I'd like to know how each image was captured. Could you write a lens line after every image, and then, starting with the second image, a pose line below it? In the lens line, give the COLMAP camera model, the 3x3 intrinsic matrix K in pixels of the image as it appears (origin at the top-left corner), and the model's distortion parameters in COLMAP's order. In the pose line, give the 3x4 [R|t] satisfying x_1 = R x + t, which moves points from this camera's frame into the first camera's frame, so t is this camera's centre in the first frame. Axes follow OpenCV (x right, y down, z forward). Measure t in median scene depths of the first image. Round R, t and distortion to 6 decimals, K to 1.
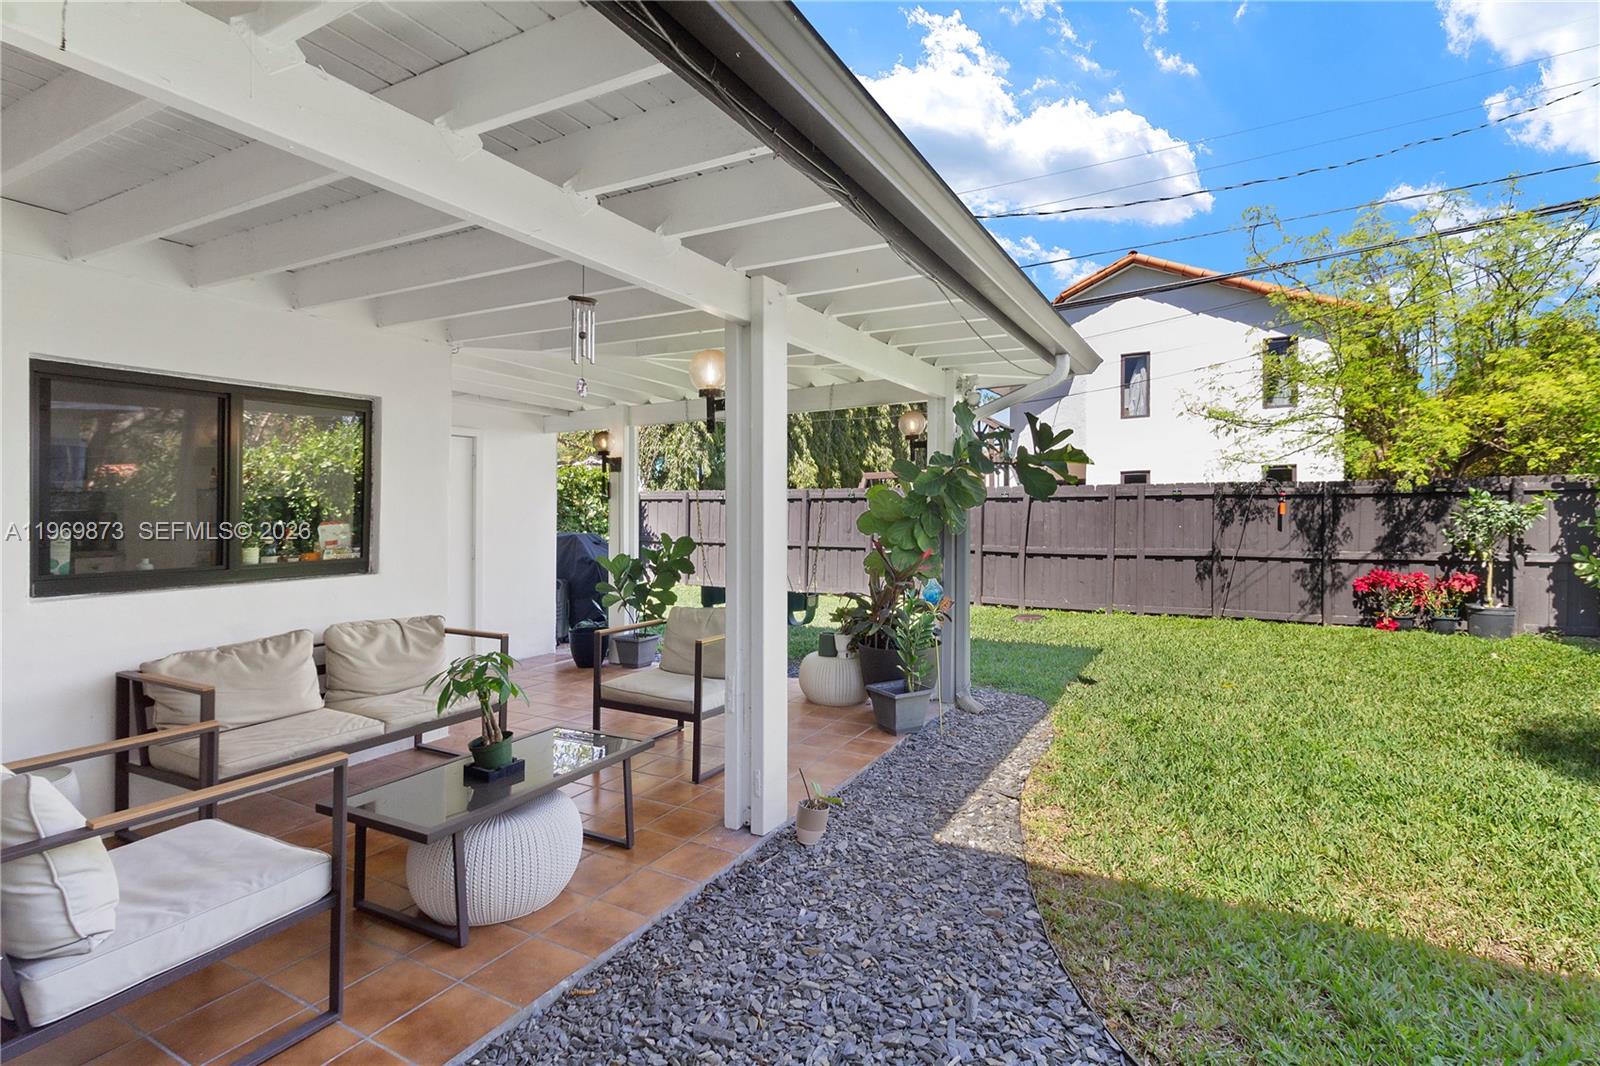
lens RADIAL K [[767.9, 0, 808.5], [0, 767.9, 502.6], [0, 0, 1]] dist [-0.002680, -0.000366]
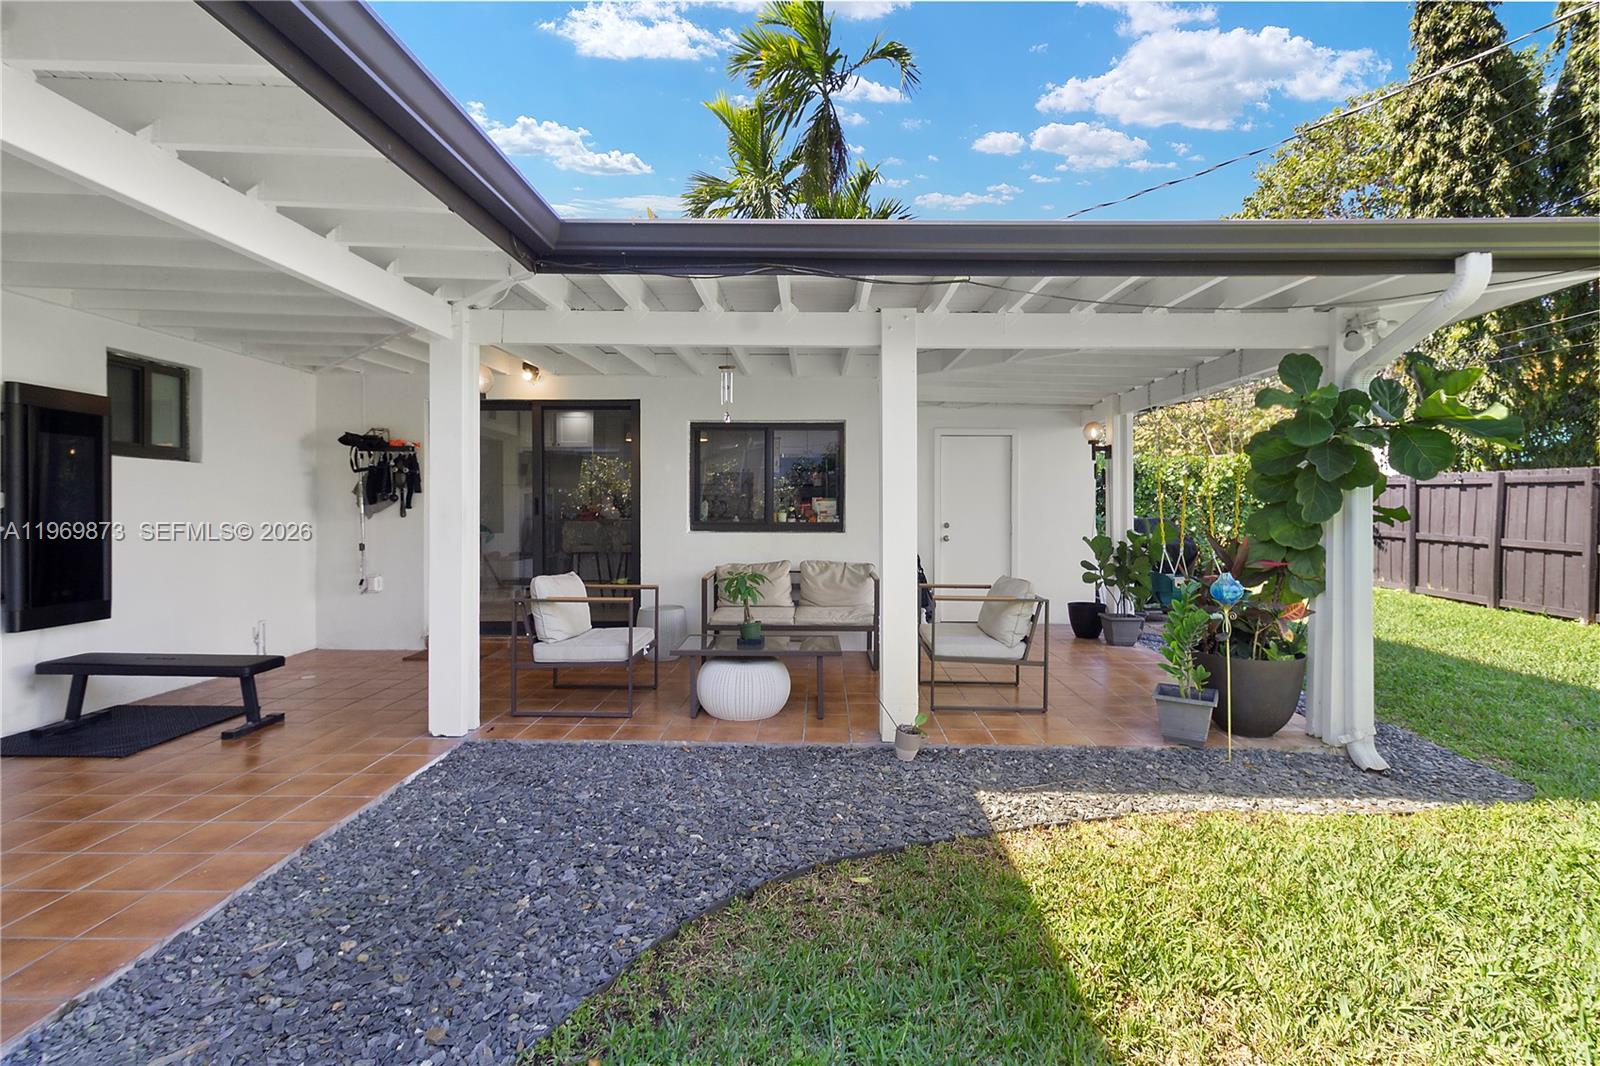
lens RADIAL K [[767.9, 0, 808.5], [0, 767.9, 502.6], [0, 0, 1]] dist [-0.002680, -0.000366]
pose [[0.450712, 0.017939, -0.892489, 0.389785], [-0.000213, 0.999800, 0.019988, -0.000233], [0.892670, -0.008819, 0.450625, 0.111036]]
